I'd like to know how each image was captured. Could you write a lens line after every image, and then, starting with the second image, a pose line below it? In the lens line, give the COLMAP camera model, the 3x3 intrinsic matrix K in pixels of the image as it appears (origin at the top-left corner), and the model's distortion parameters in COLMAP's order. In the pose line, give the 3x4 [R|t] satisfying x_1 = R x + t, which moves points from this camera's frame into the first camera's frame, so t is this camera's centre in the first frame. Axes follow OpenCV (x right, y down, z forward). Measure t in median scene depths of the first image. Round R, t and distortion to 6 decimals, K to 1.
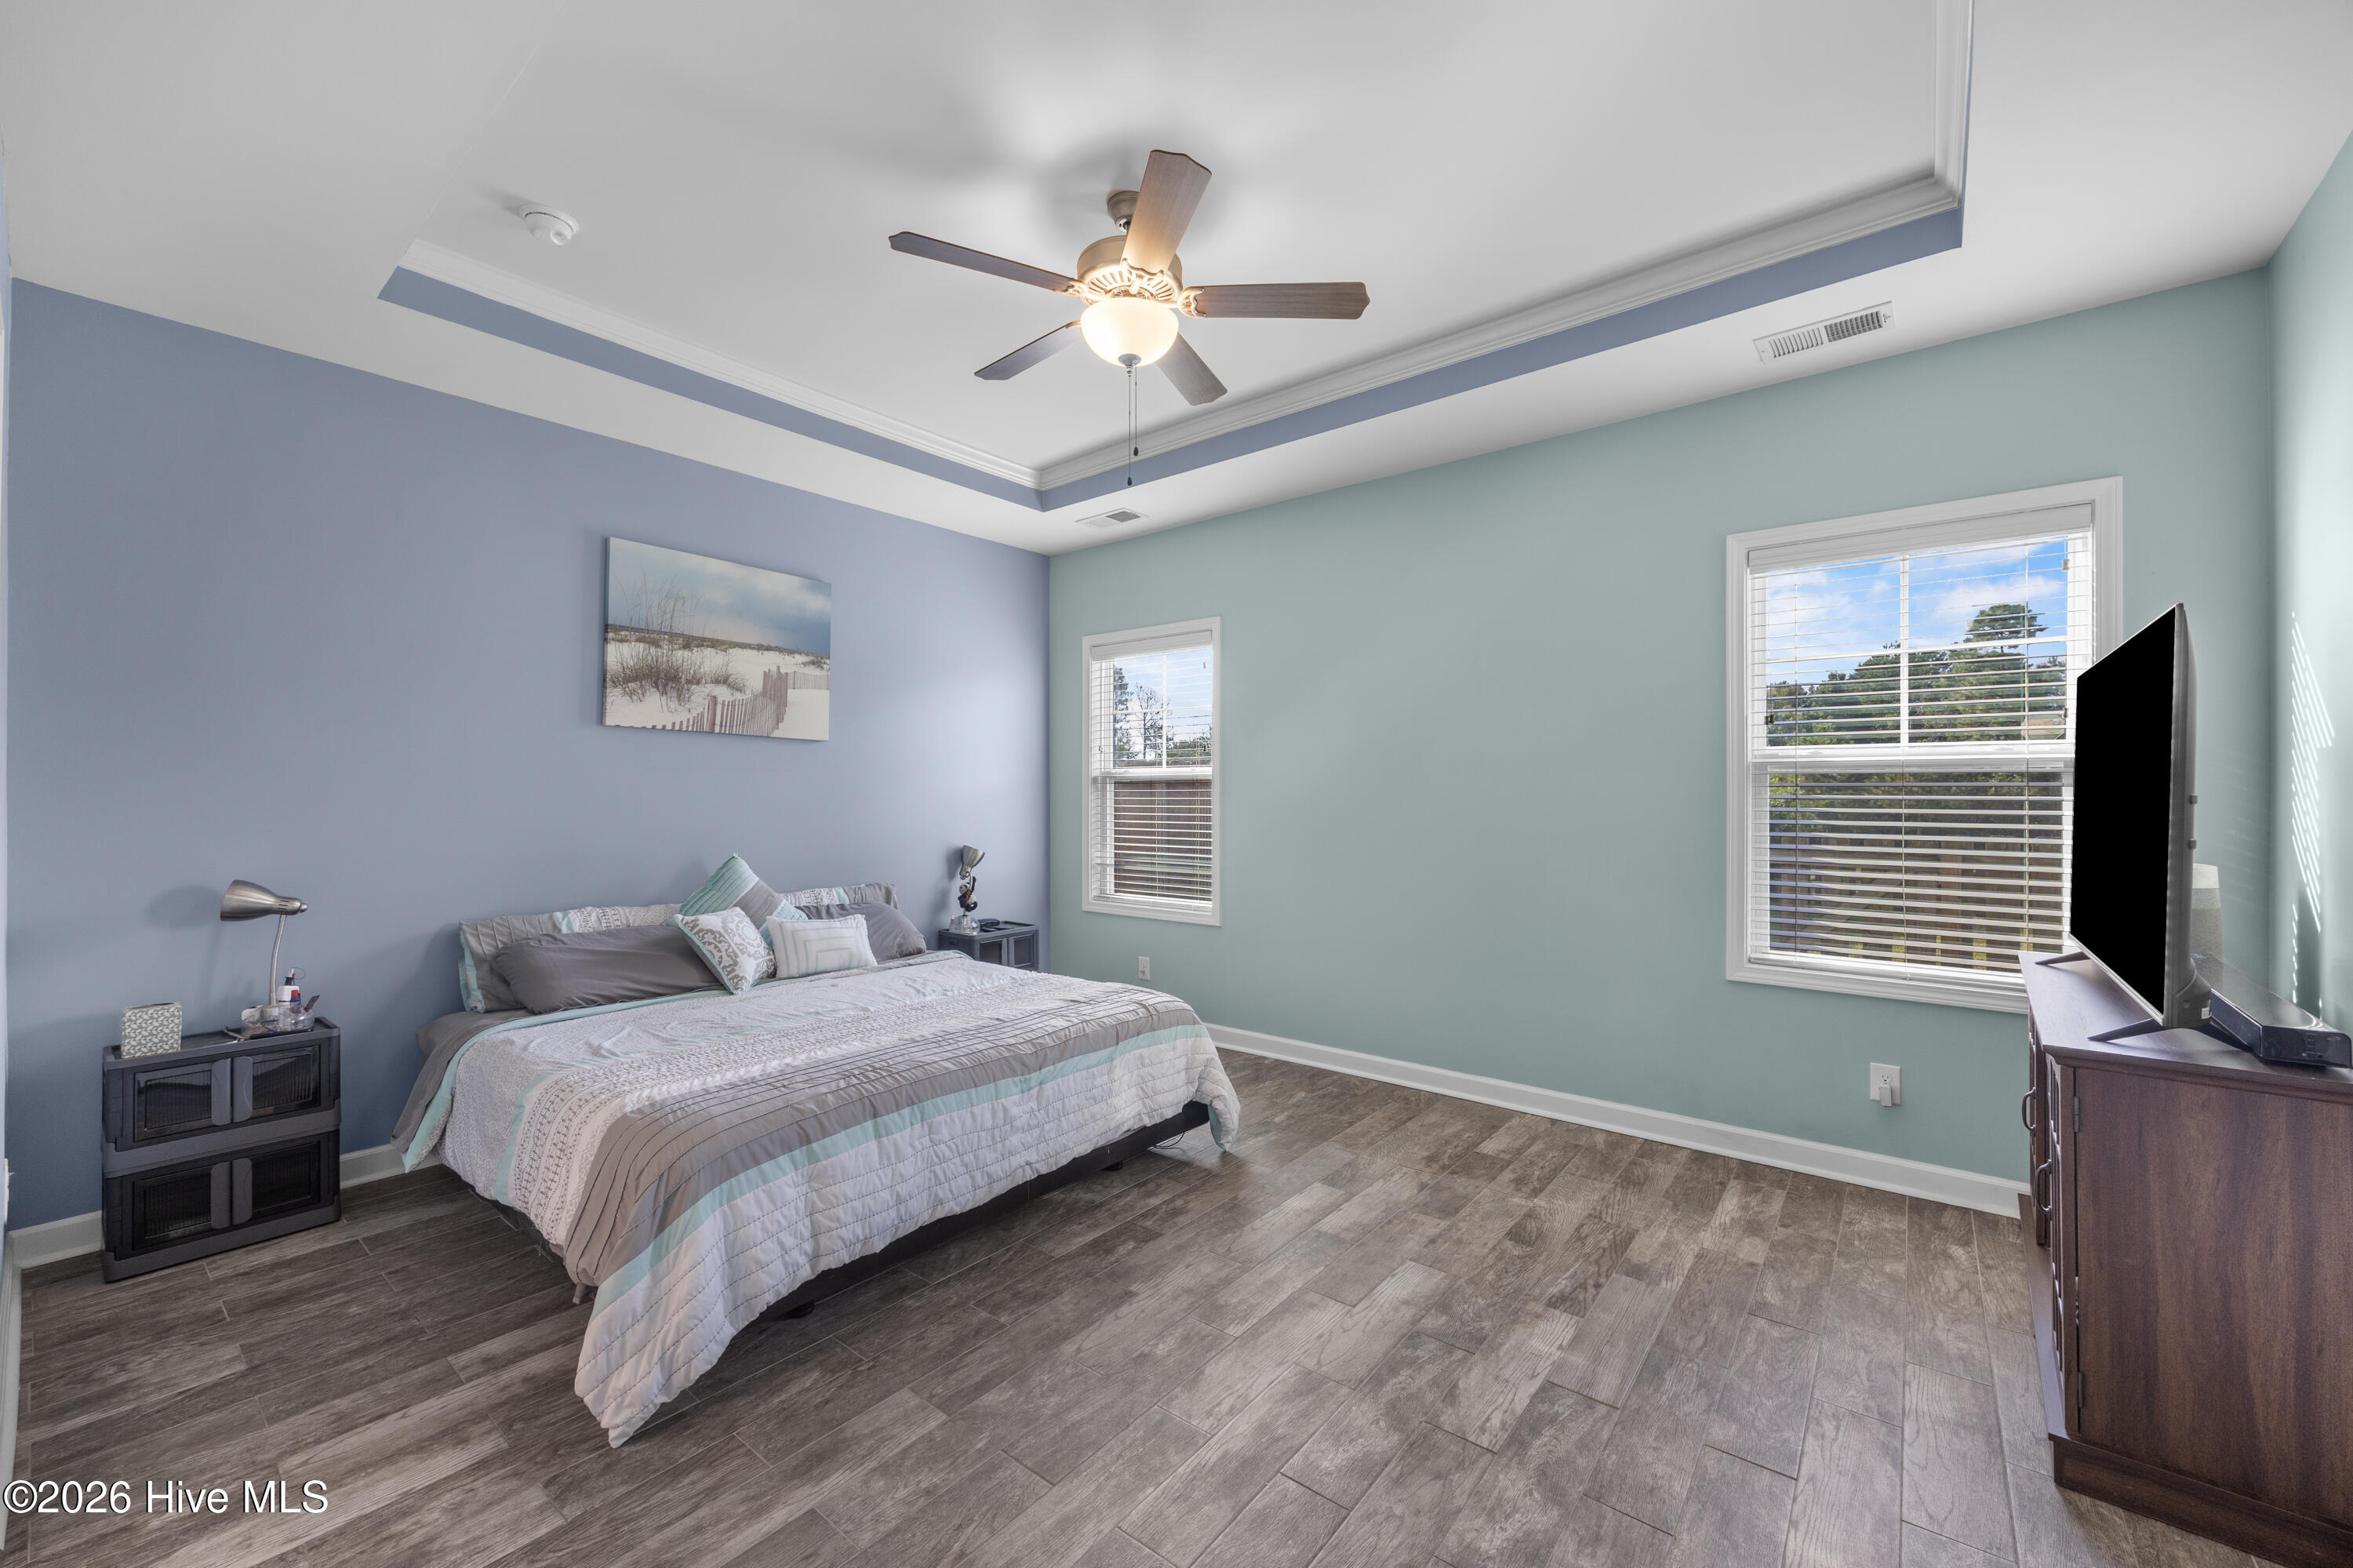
lens RADIAL K [[908.3, 0, 1176.5], [0, 908.3, 784.0], [0, 0, 1]] dist [-0.007701, -0.000061]
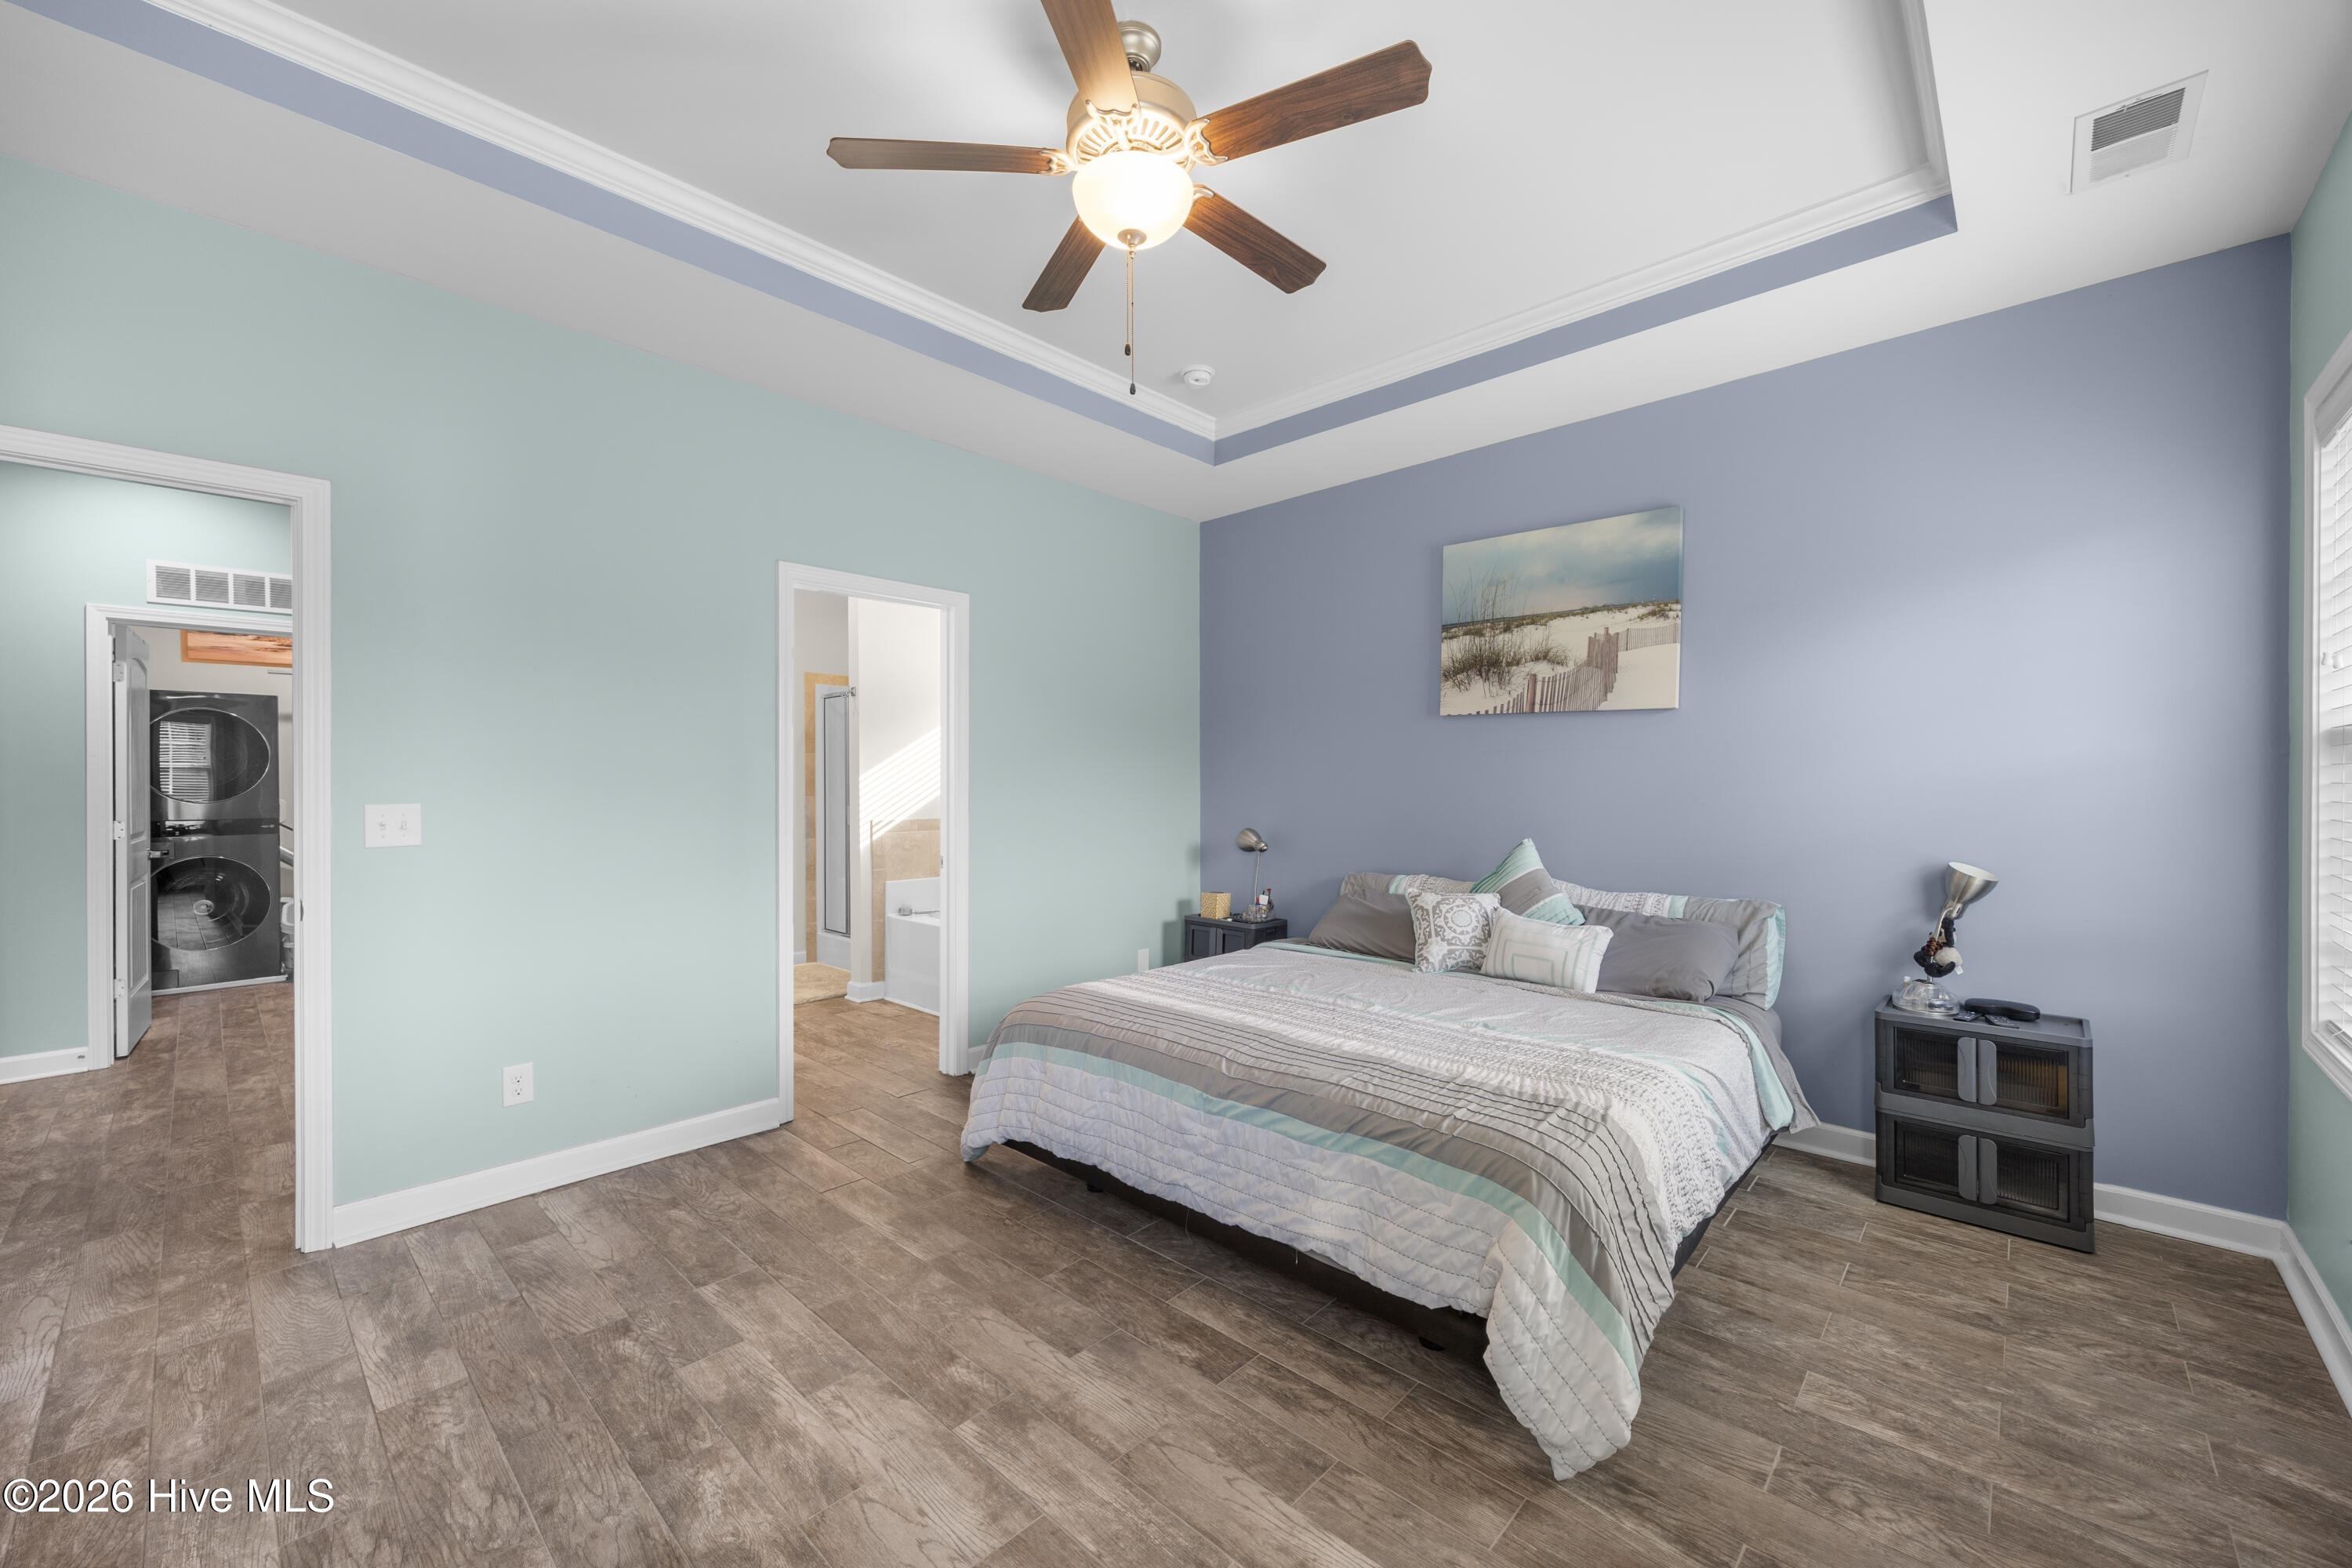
lens RADIAL K [[917.6, 0, 1172.8], [0, 917.6, 771.3], [0, 0, 1]] dist [-0.000091, -0.008858]
pose [[-0.075481, -0.019295, -0.996961, 0.494533], [0.005877, 0.999787, -0.019794, 0.022793], [0.997130, -0.007353, -0.075352, 0.711387]]
